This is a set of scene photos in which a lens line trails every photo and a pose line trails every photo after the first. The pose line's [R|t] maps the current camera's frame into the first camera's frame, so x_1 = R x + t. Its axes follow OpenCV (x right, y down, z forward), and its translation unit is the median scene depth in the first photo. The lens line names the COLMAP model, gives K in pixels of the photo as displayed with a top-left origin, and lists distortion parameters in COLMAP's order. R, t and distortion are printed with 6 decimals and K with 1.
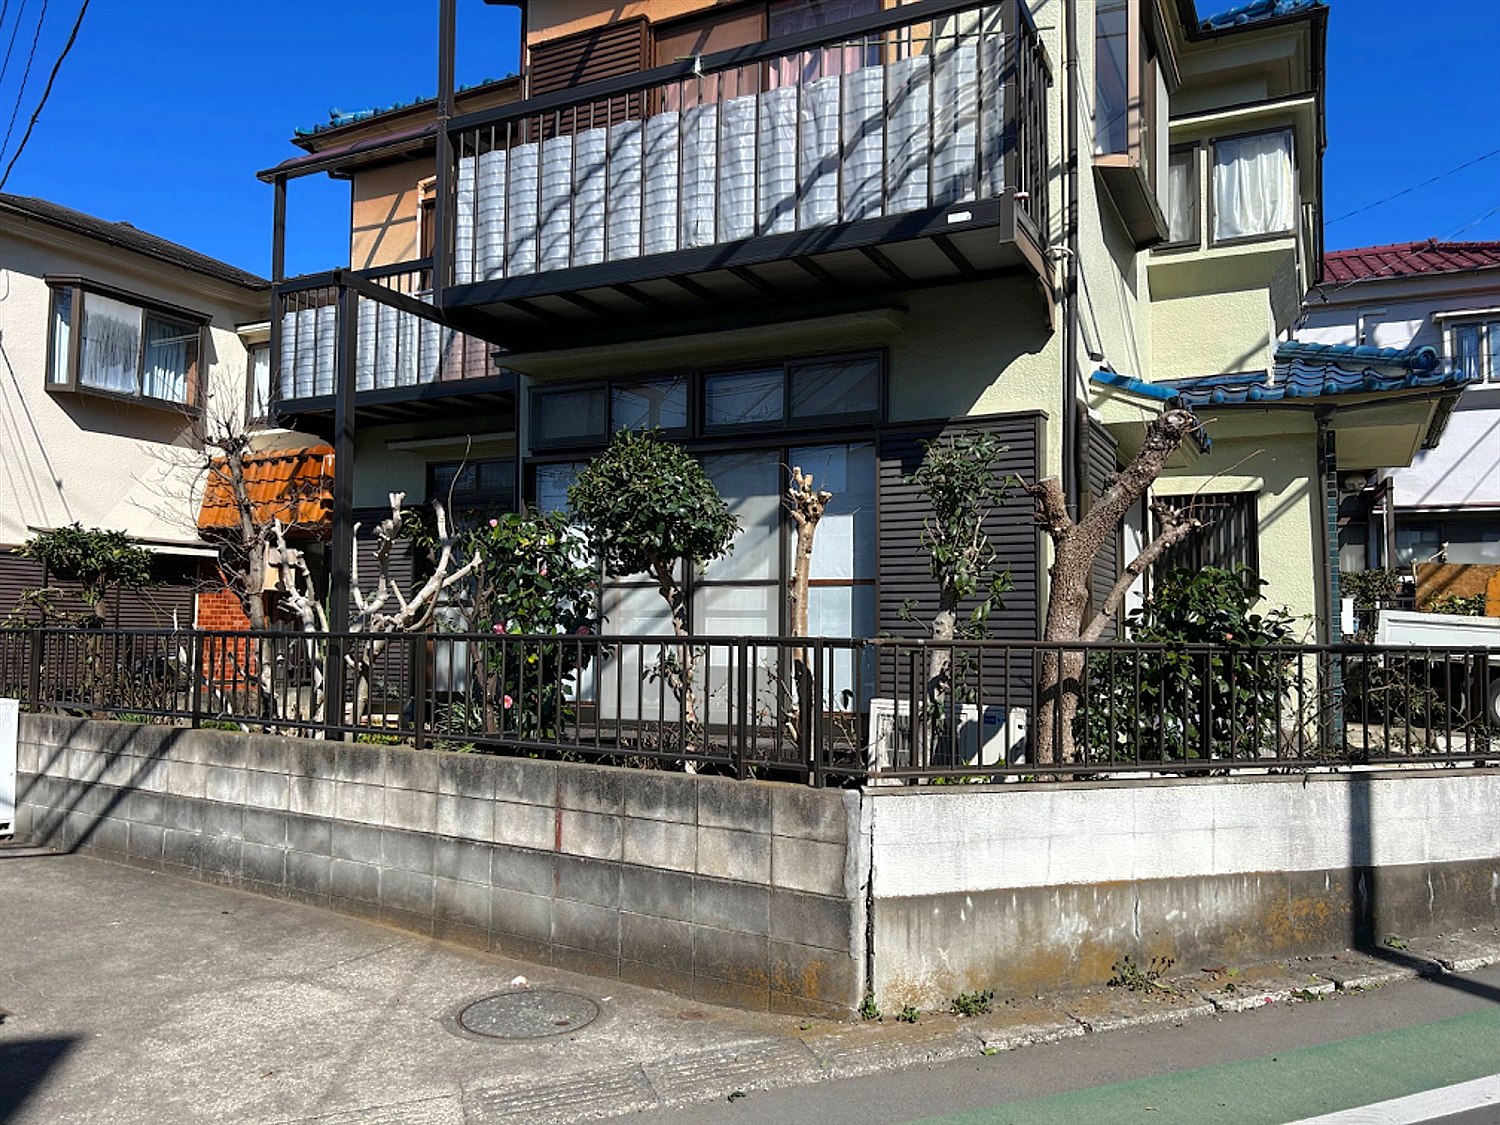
lens RADIAL K [[1151.0, 0, 750.0], [0, 1151.0, 562.5], [0, 0, 1]] dist [0.009705, -0.000962]
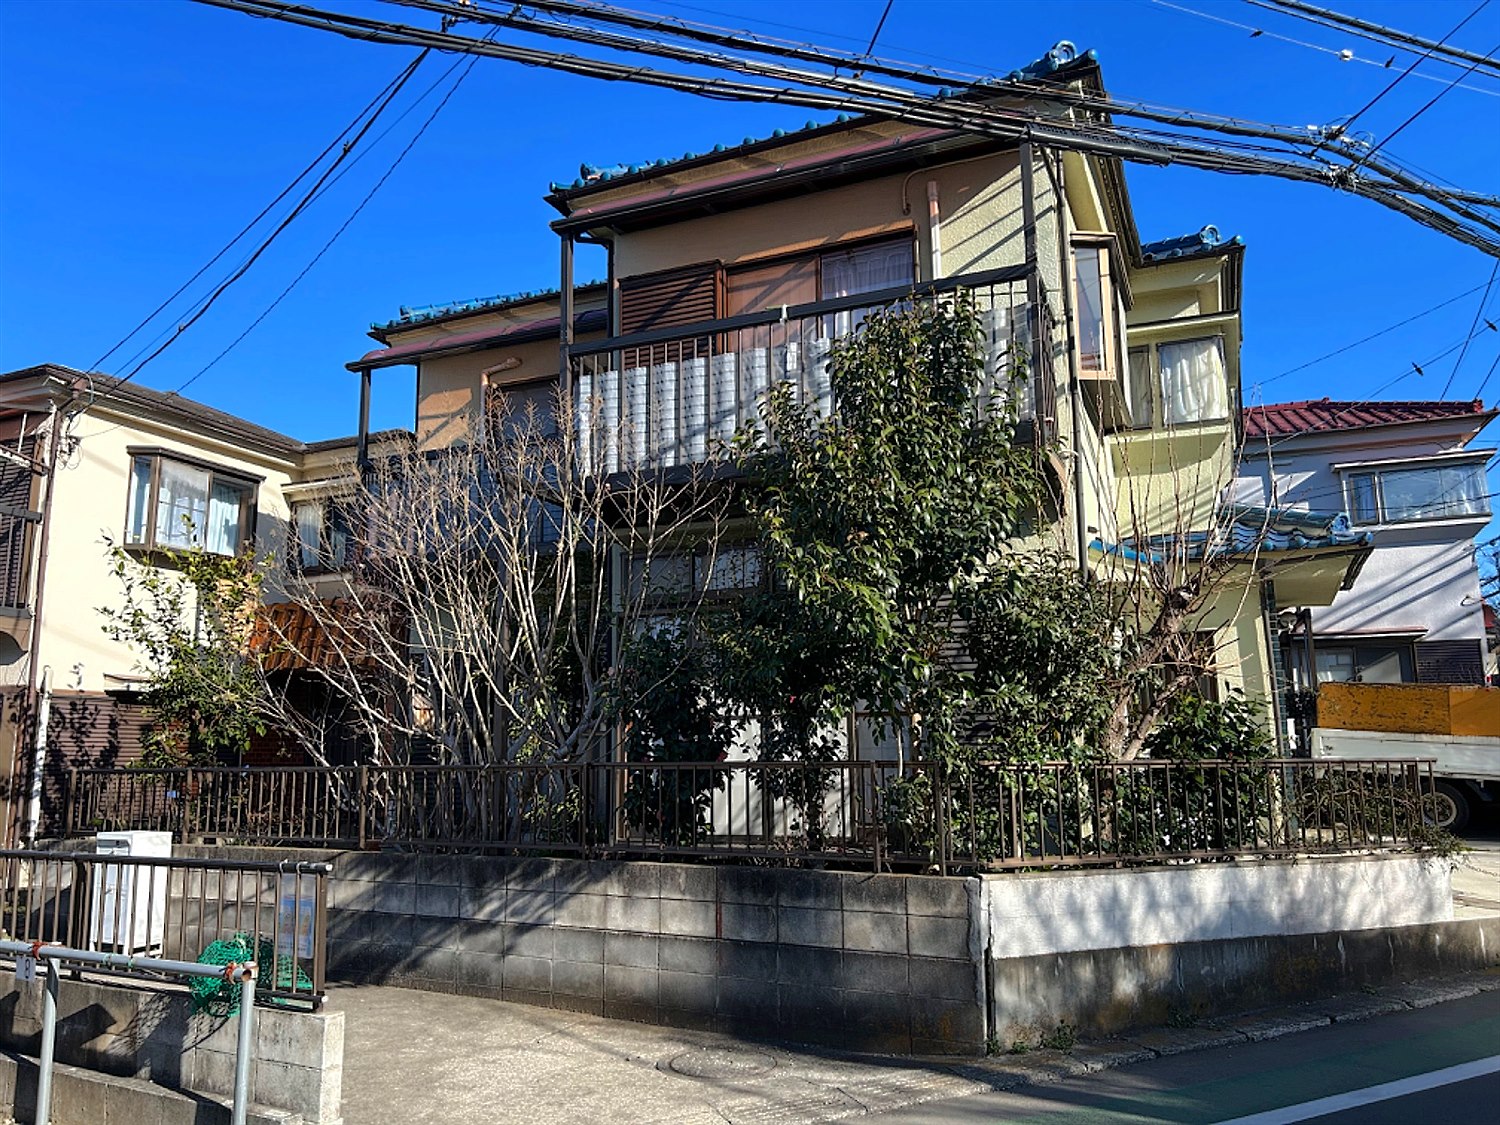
lens RADIAL K [[1117.4, 0, 750.0], [0, 1117.4, 562.5], [0, 0, 1]] dist [0.007578, -0.005144]
pose [[0.998478, -0.010968, 0.054045, -0.179394], [0.016884, 0.993759, -0.110263, -0.020047], [-0.052498, 0.111008, 0.992432, -0.241107]]
